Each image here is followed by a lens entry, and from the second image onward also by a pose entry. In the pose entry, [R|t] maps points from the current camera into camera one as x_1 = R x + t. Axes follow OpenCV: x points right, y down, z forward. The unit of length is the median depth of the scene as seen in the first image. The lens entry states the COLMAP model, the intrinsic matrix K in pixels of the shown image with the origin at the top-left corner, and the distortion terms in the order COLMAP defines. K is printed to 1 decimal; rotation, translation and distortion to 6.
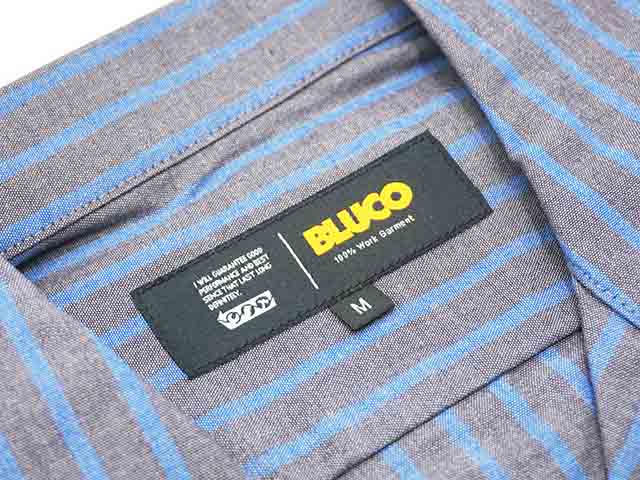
lens RADIAL K [[1355.4, 0, 320.0], [0, 1355.4, 240.0], [0, 0, 1]] dist [0.085004, 0.694996]
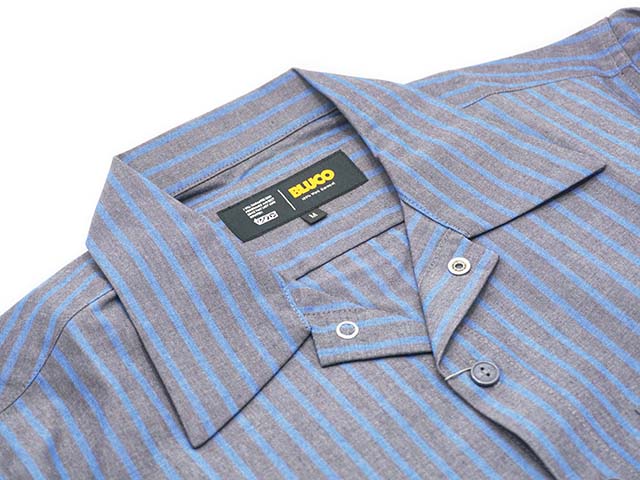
lens RADIAL K [[1083.0, 0, 320.0], [0, 1083.0, 240.0], [0, 0, 1]] dist [0.543199, -0.009741]
pose [[0.999313, -0.033906, 0.014967, 0.011316], [0.035934, 0.985270, -0.167189, 0.400292], [-0.009078, 0.167612, 0.985811, -0.856803]]
